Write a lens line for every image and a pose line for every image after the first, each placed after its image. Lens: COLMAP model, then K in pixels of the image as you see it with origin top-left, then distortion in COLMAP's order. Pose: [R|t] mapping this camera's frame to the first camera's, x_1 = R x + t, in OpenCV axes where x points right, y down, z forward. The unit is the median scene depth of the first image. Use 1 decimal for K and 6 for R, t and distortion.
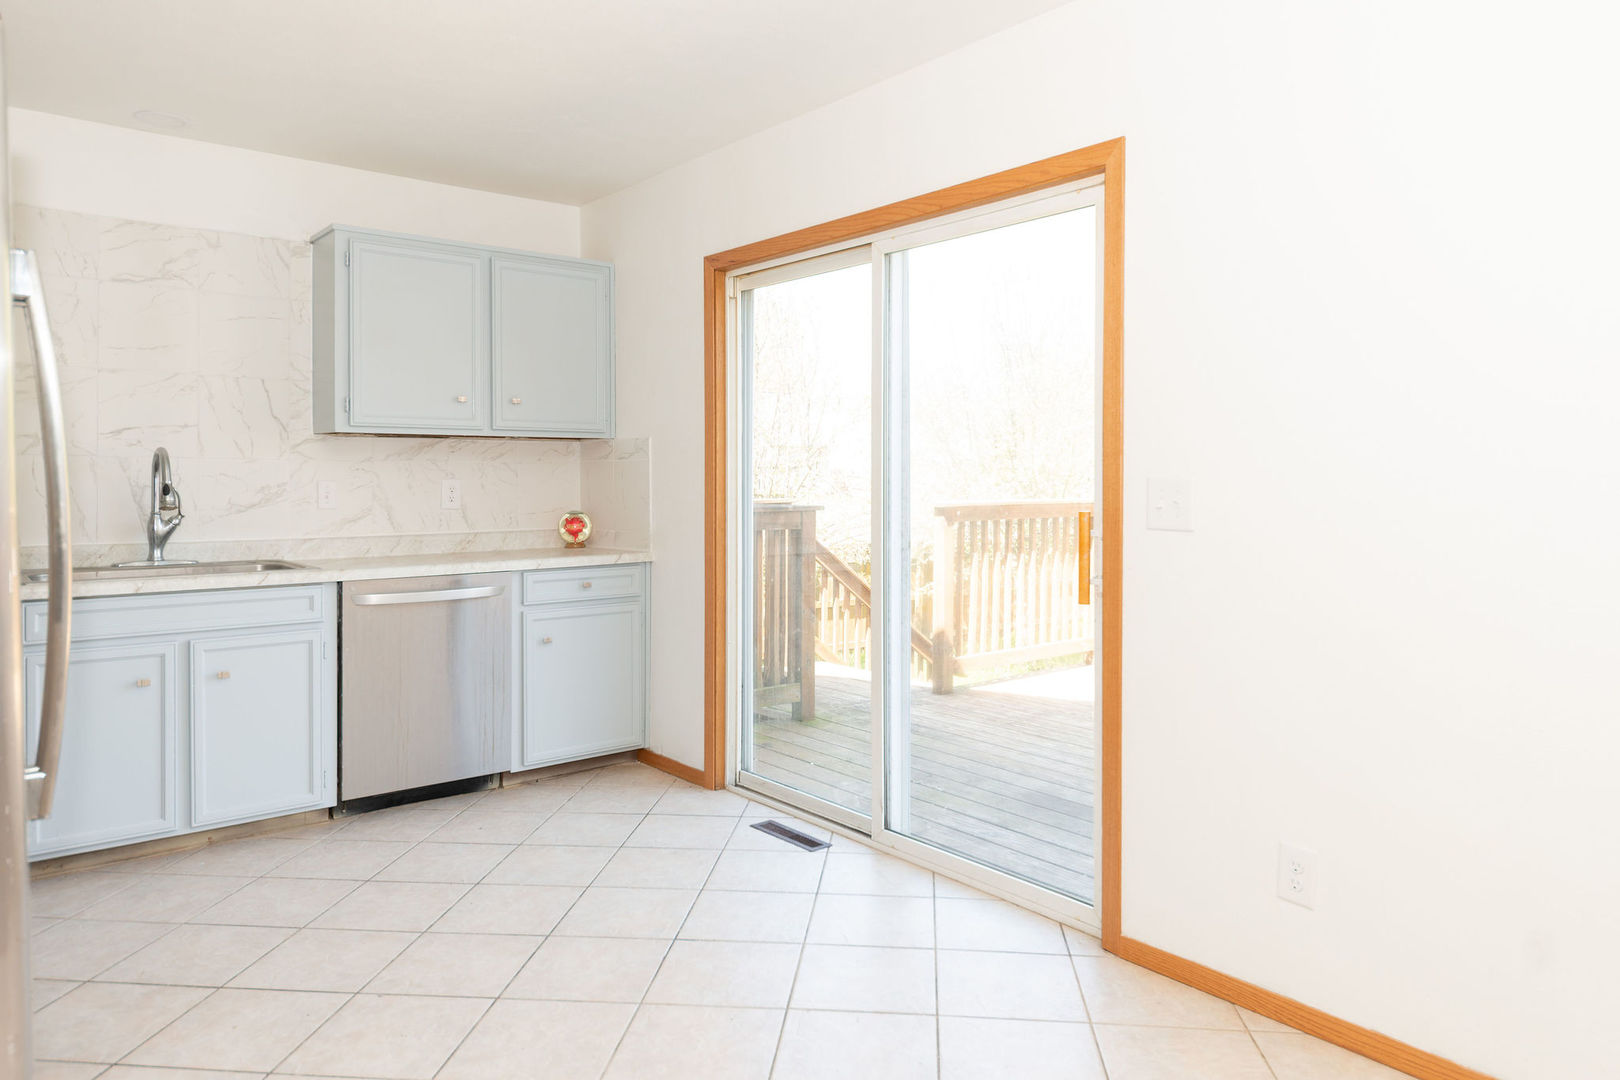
lens RADIAL K [[1089.1, 0, 814.0], [0, 1089.1, 508.6], [0, 0, 1]] dist [0.004983, -0.003485]
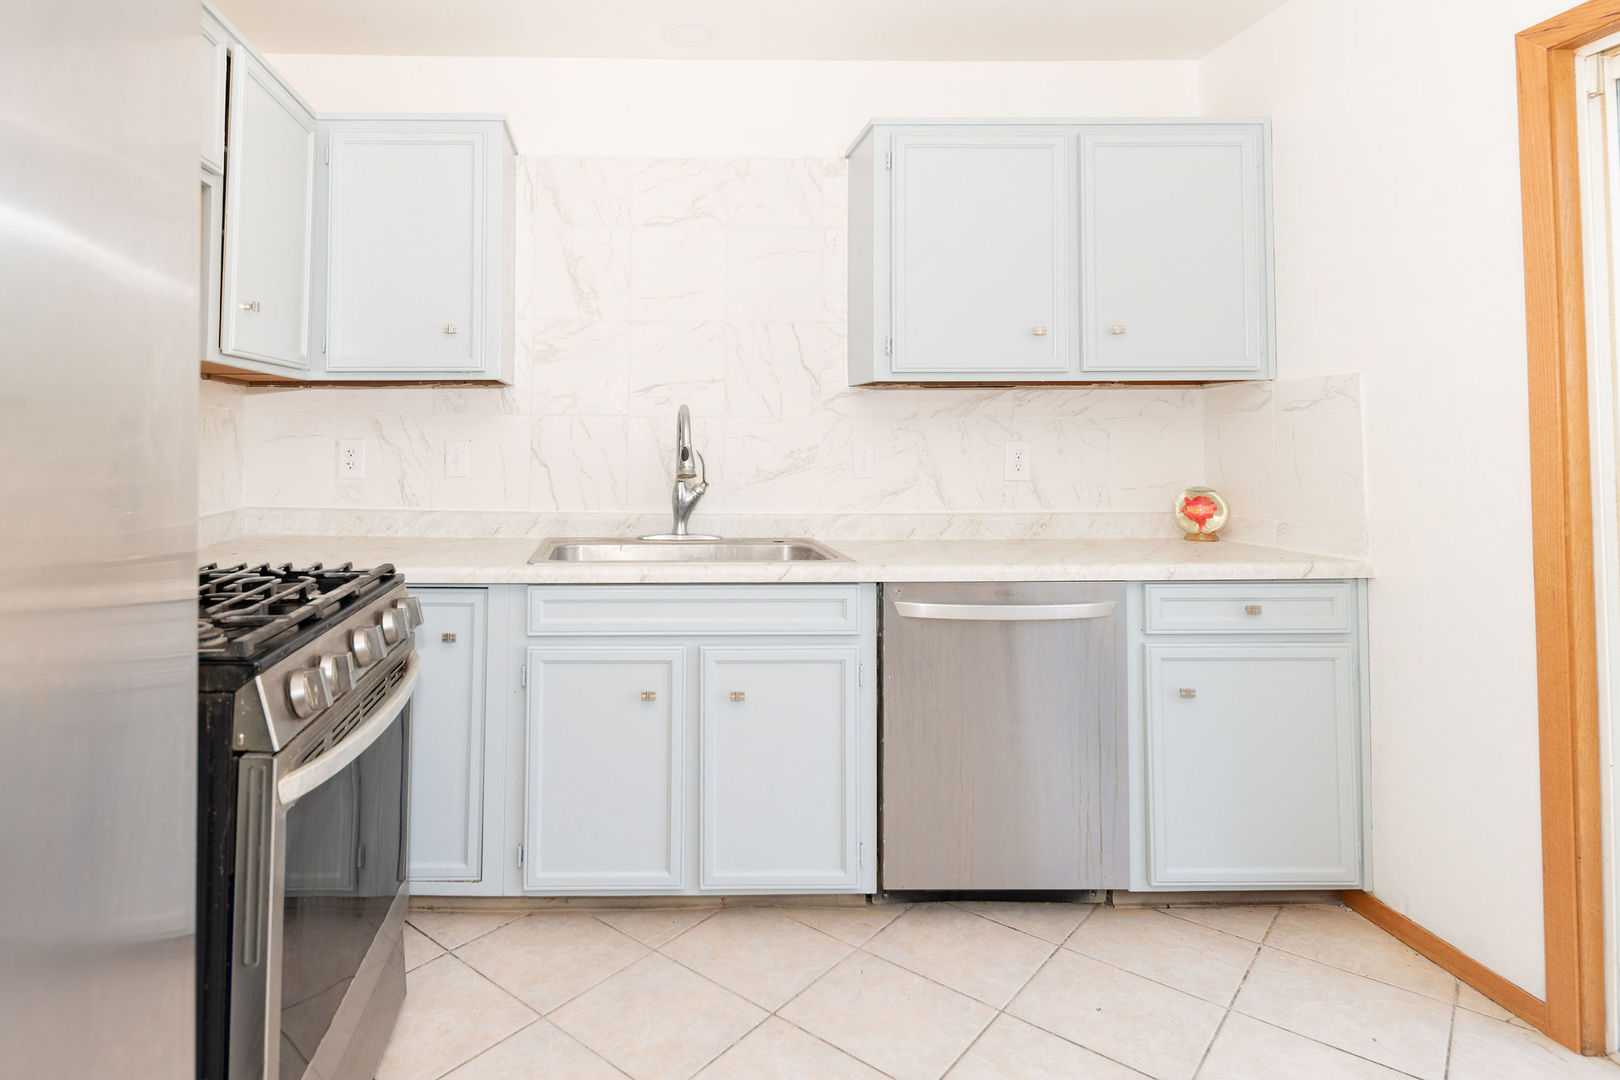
lens RADIAL K [[901.7, 0, 638.7], [0, 901.7, 403.9], [0, 0, 1]] dist [0.006111, -0.000237]
pose [[0.786777, -0.025306, -0.616719, -0.170167], [-0.016631, 0.997927, -0.062166, -0.010719], [0.617014, 0.059168, 0.784725, 0.382318]]
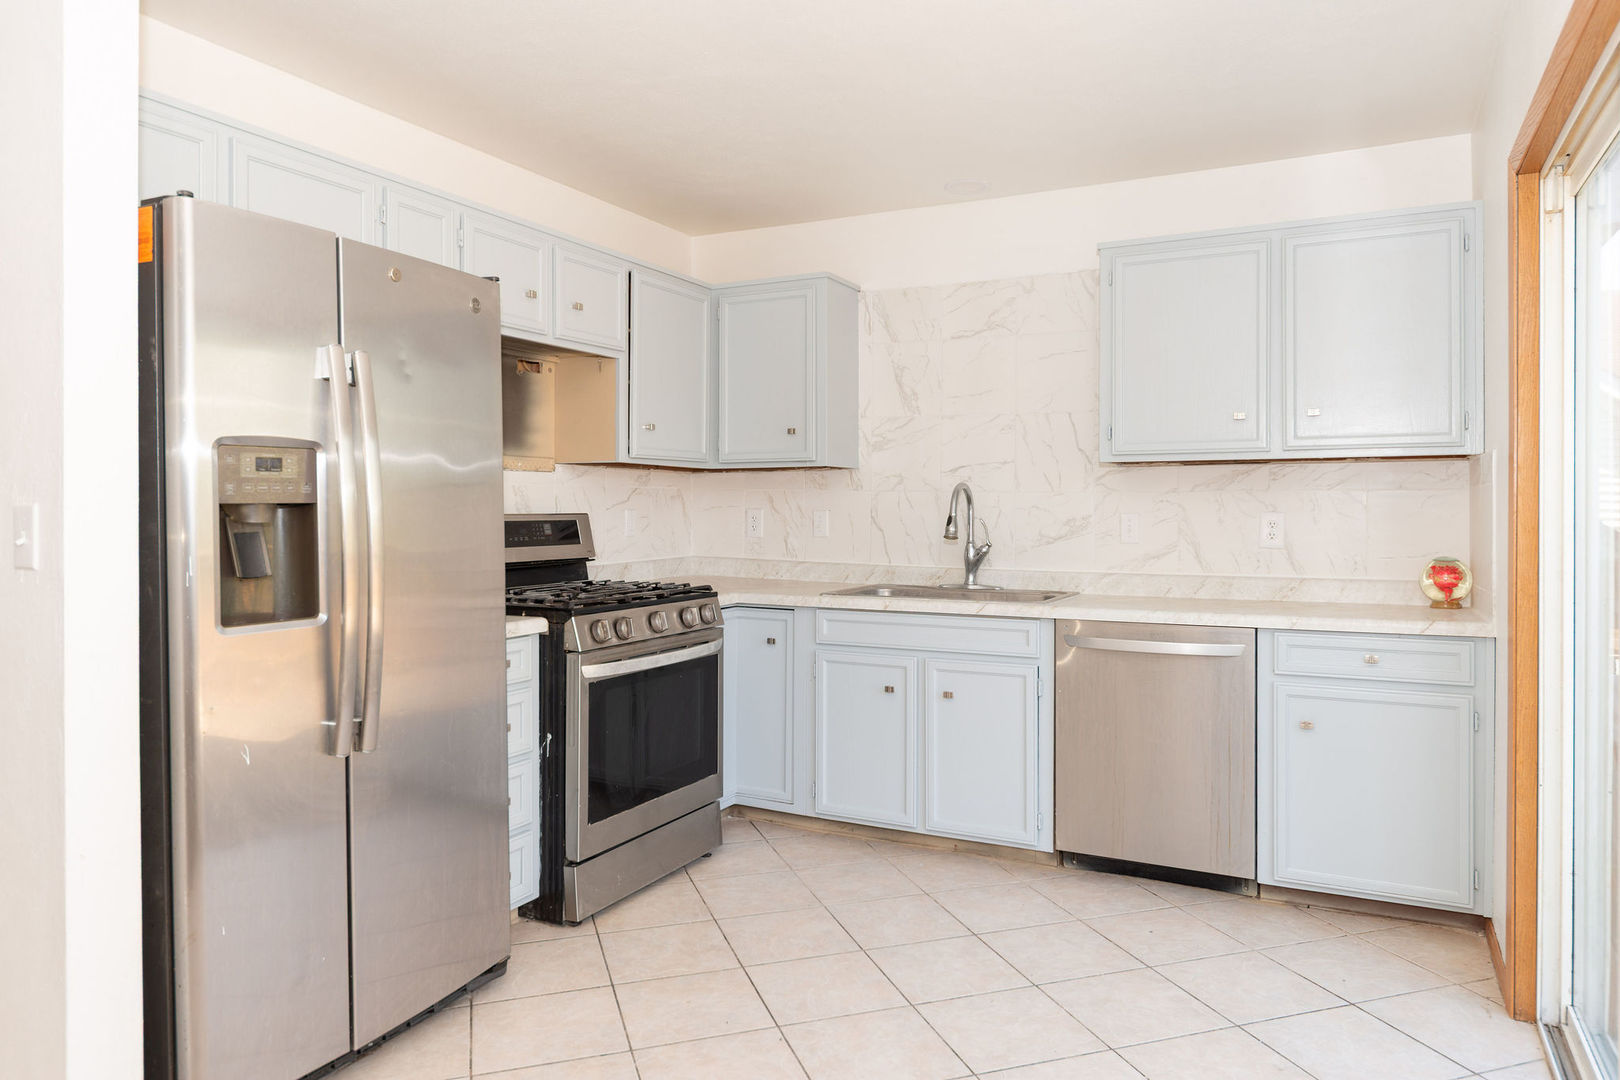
lens RADIAL K [[1050.1, 0, 809.5], [0, 1050.1, 521.4], [0, 0, 1]] dist [0.007170, -0.001181]
pose [[0.402227, 0.011336, -0.915470, 0.293522], [-0.028138, 0.999604, 0.000015, -0.011283], [0.915107, 0.025753, 0.402387, 0.393583]]
